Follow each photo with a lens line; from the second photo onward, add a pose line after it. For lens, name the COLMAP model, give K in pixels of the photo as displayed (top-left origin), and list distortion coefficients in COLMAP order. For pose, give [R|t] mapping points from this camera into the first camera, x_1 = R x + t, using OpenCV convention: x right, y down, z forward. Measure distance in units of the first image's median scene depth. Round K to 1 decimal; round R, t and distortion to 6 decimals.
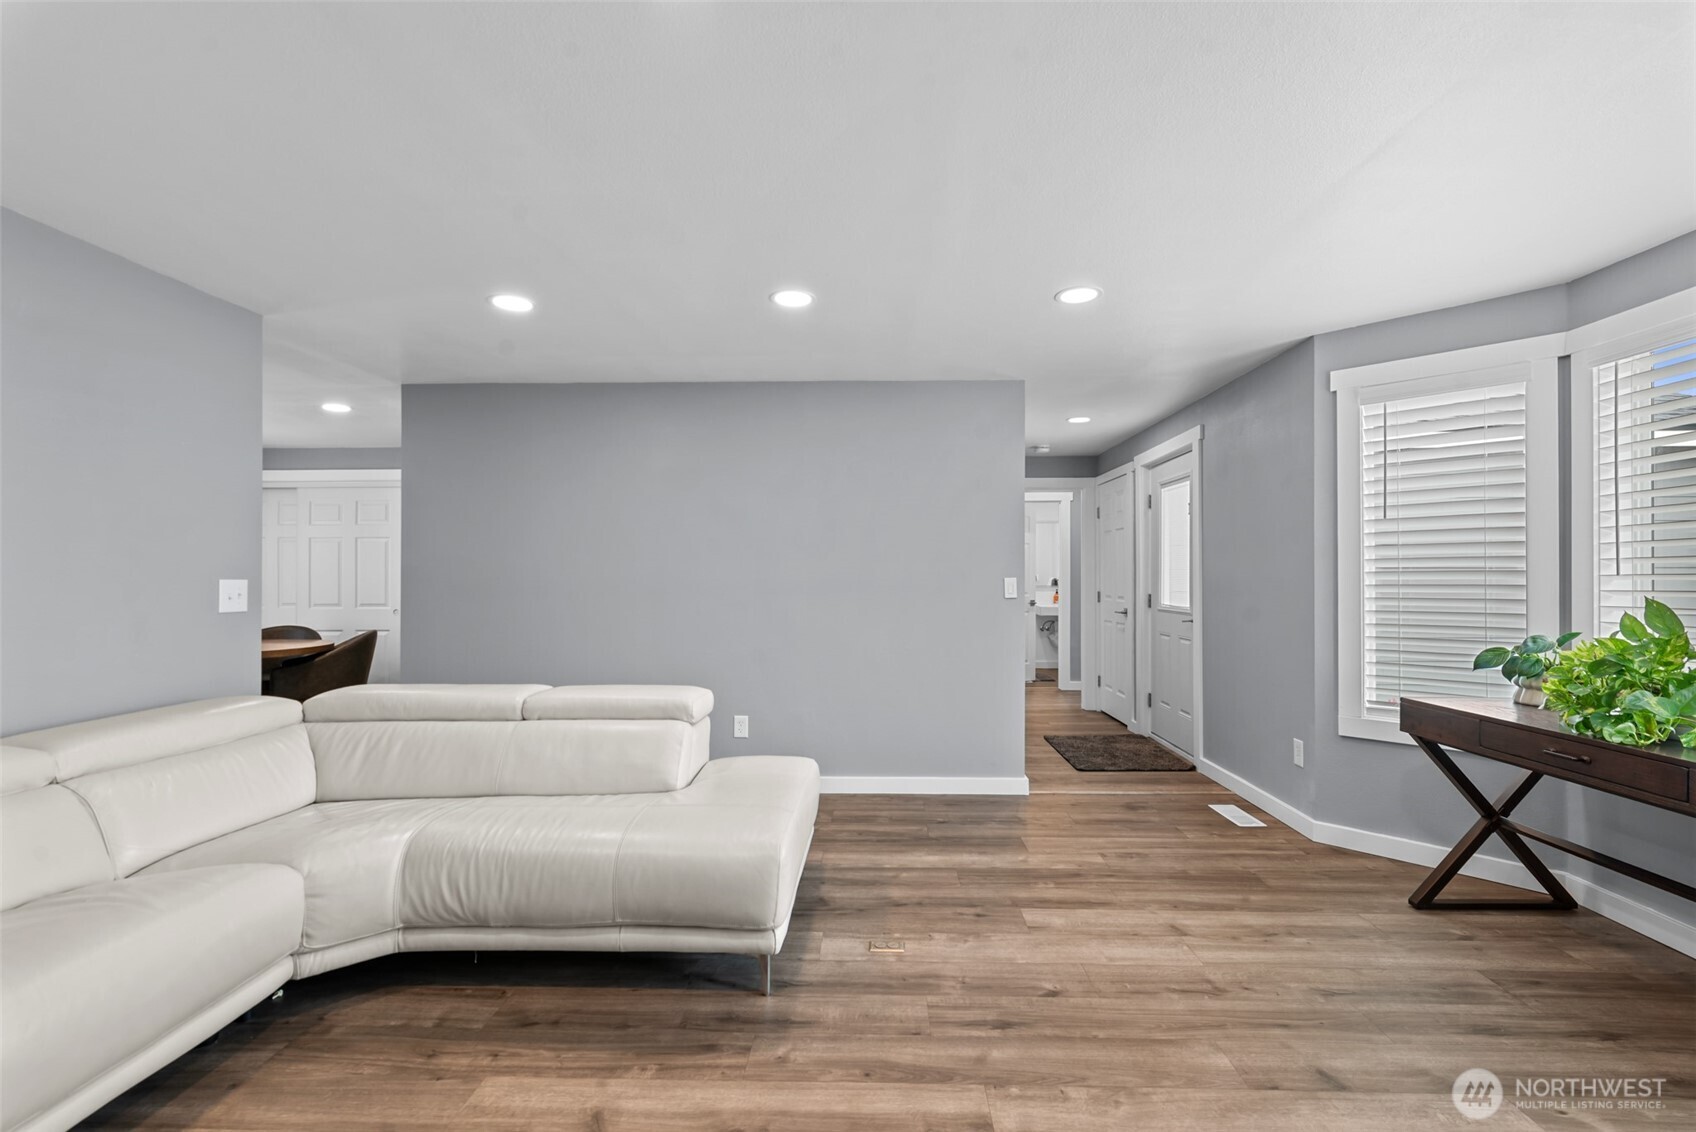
lens RADIAL K [[737.3, 0, 847.4], [0, 737.3, 575.4], [0, 0, 1]] dist [0.000021, 0.000095]
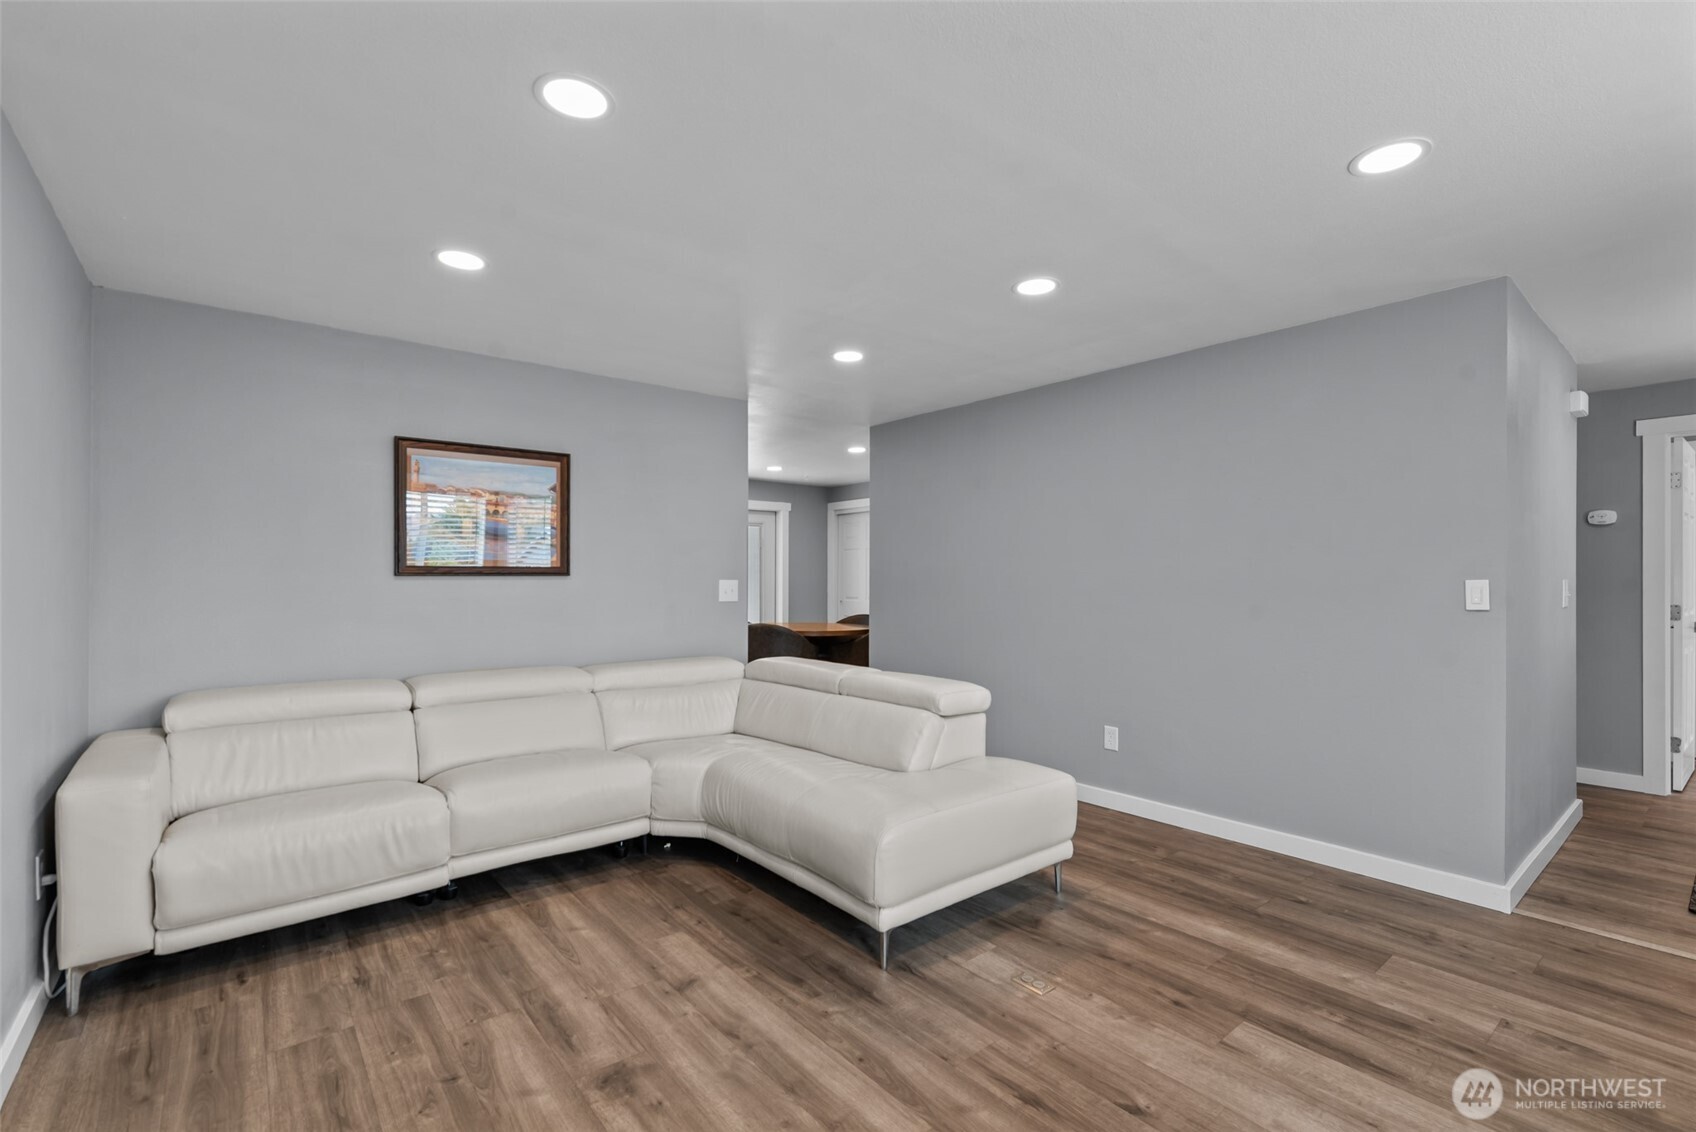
lens RADIAL K [[741.8, 0, 852.4], [0, 741.8, 584.2], [0, 0, 1]] dist [0.000229, 0.000419]
pose [[0.664929, 0.007525, -0.746869, 0.603001], [0.000936, 0.999940, 0.010908, -0.002490], [0.746906, -0.007952, 0.664882, 0.229680]]
